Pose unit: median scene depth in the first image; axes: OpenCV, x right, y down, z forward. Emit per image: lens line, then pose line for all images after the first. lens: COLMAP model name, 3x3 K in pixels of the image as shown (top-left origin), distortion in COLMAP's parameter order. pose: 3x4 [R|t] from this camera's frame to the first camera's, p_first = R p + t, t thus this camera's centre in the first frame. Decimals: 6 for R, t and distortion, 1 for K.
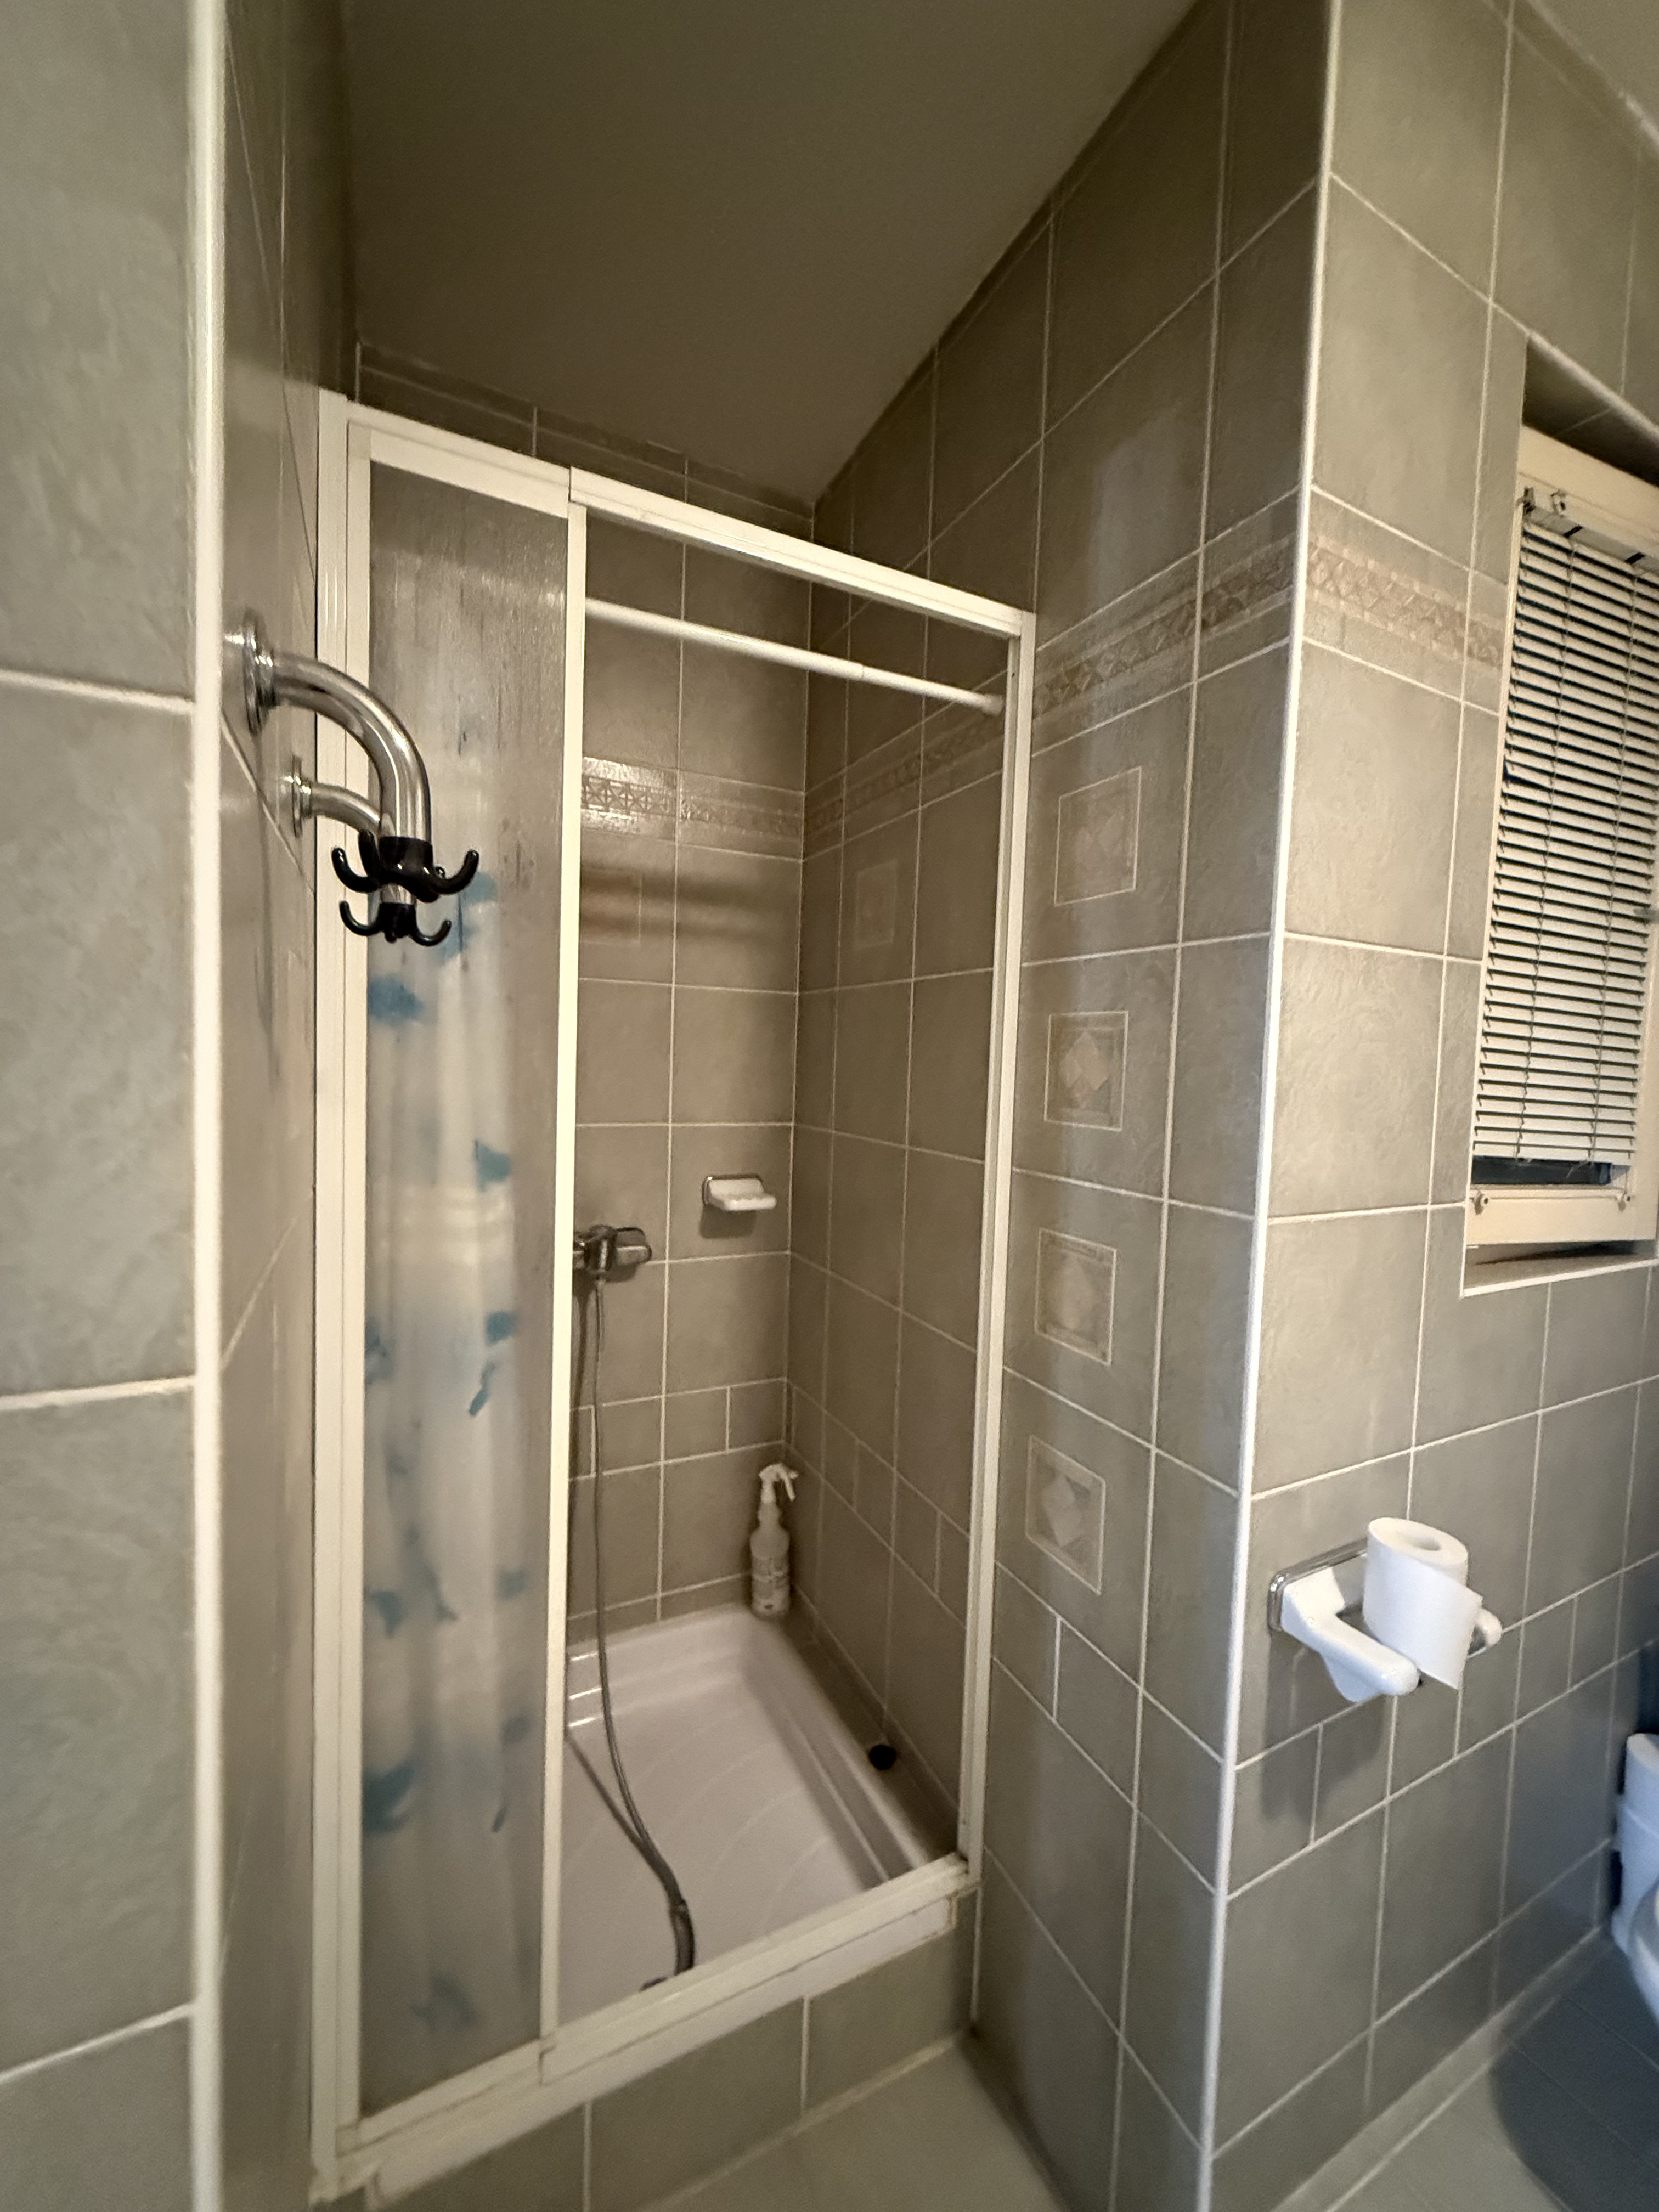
lens RADIAL K [[884.0, 0, 829.1], [0, 884.0, 1103.3], [0, 0, 1]] dist [0.001012, -0.000150]
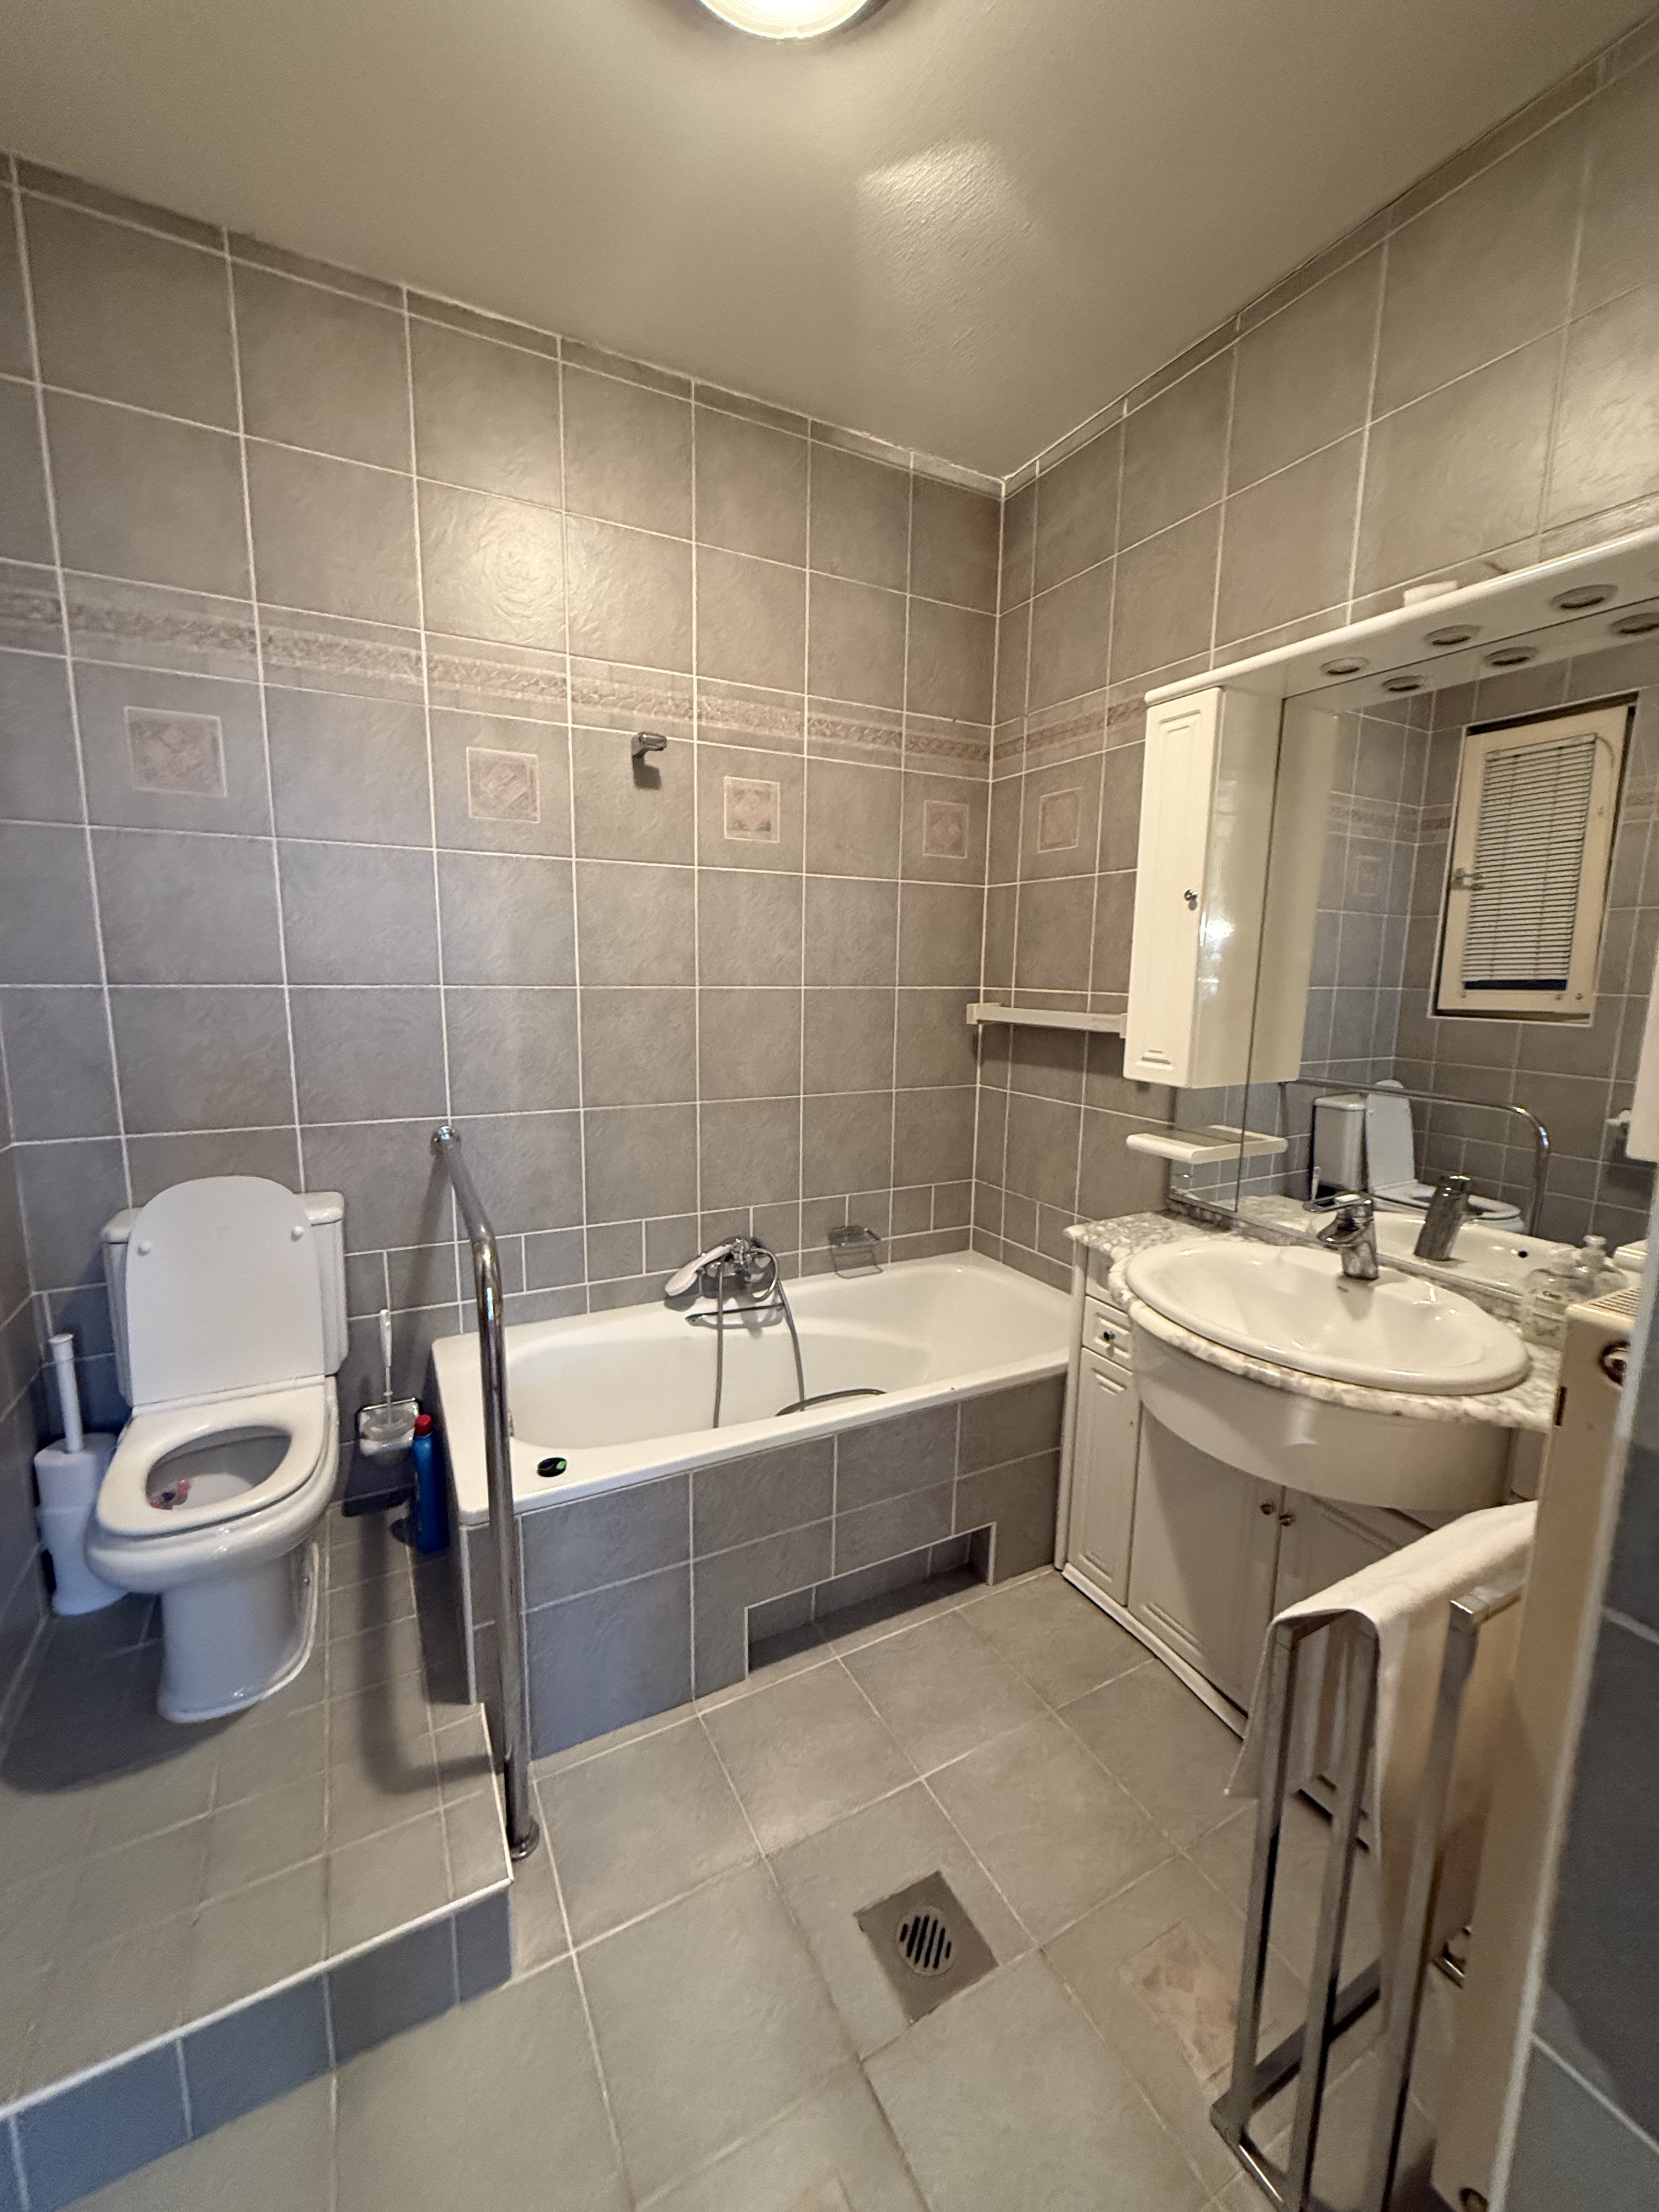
lens RADIAL K [[884.0, 0, 829.1], [0, 884.0, 1103.3], [0, 0, 1]] dist [0.001012, -0.000150]
pose [[-0.018190, -0.187446, 0.982106, -0.240632], [0.033785, 0.981593, 0.187974, 0.079149], [-0.999264, 0.036599, -0.011522, -0.086497]]
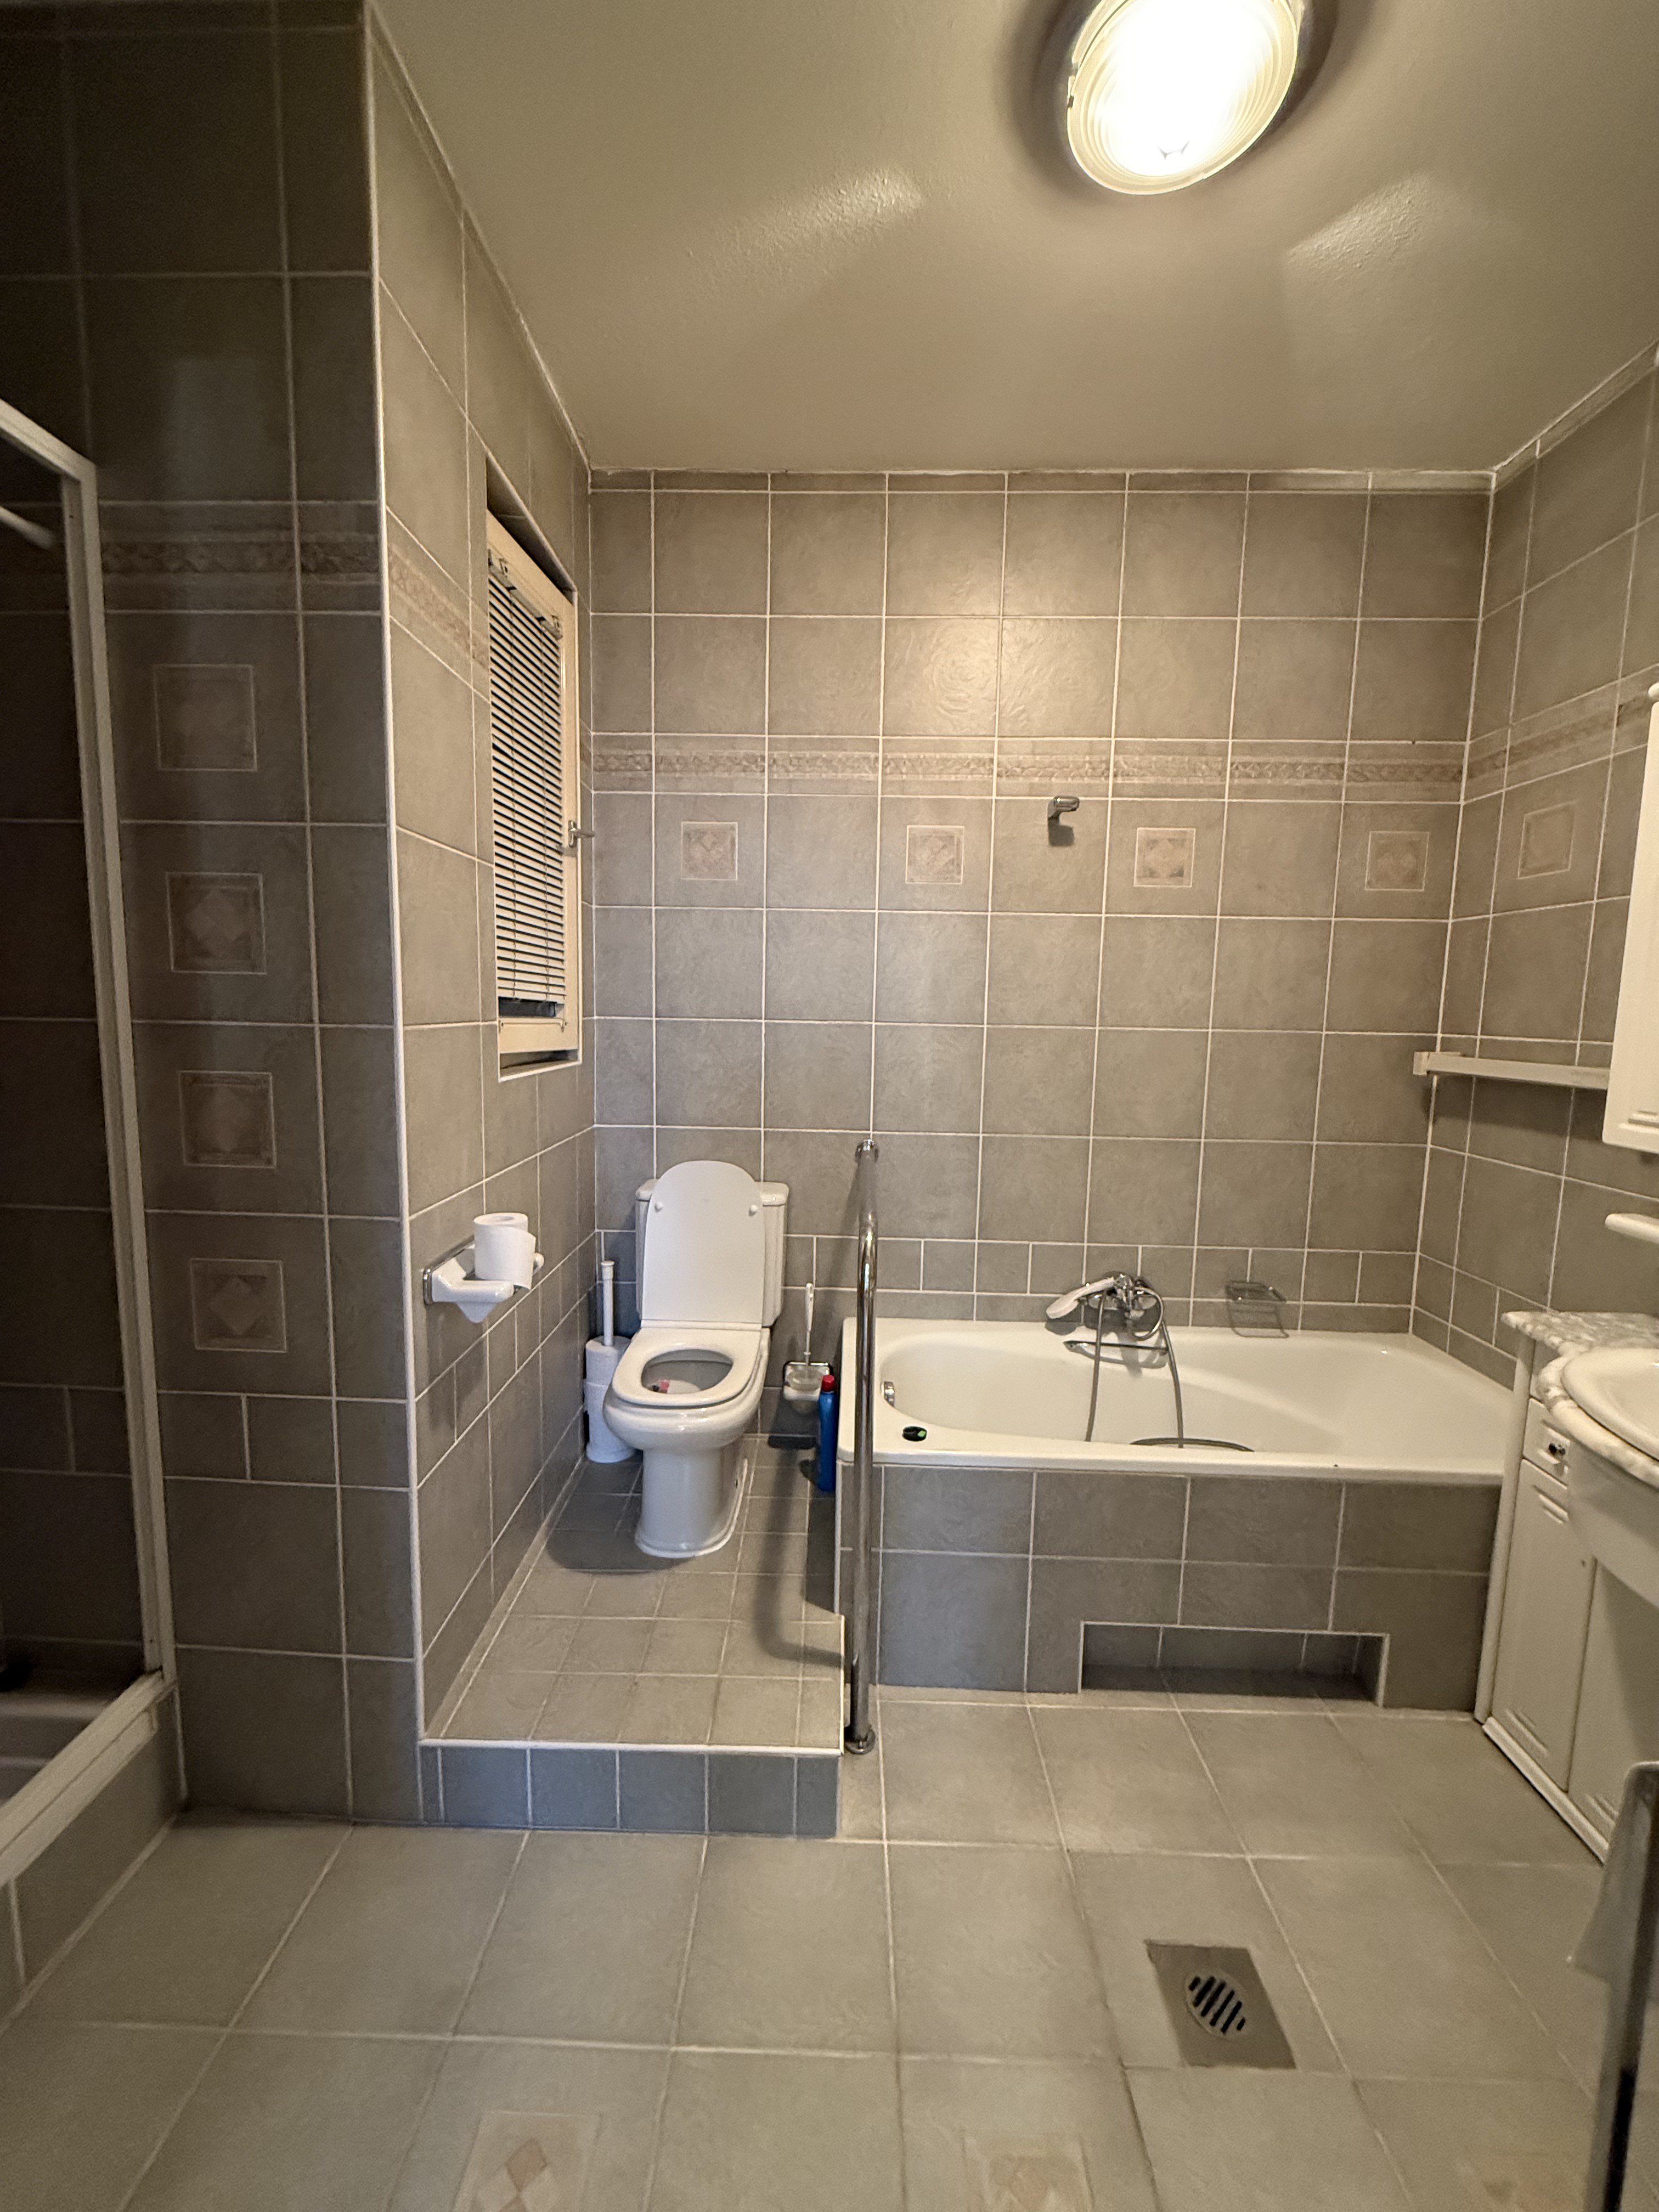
lens RADIAL K [[884.0, 0, 829.1], [0, 884.0, 1103.3], [0, 0, 1]] dist [0.001012, -0.000150]
pose [[0.470208, -0.121812, 0.874109, -0.384444], [0.038826, 0.992325, 0.117401, 0.093505], [-0.881701, -0.021264, 0.471329, -0.256055]]
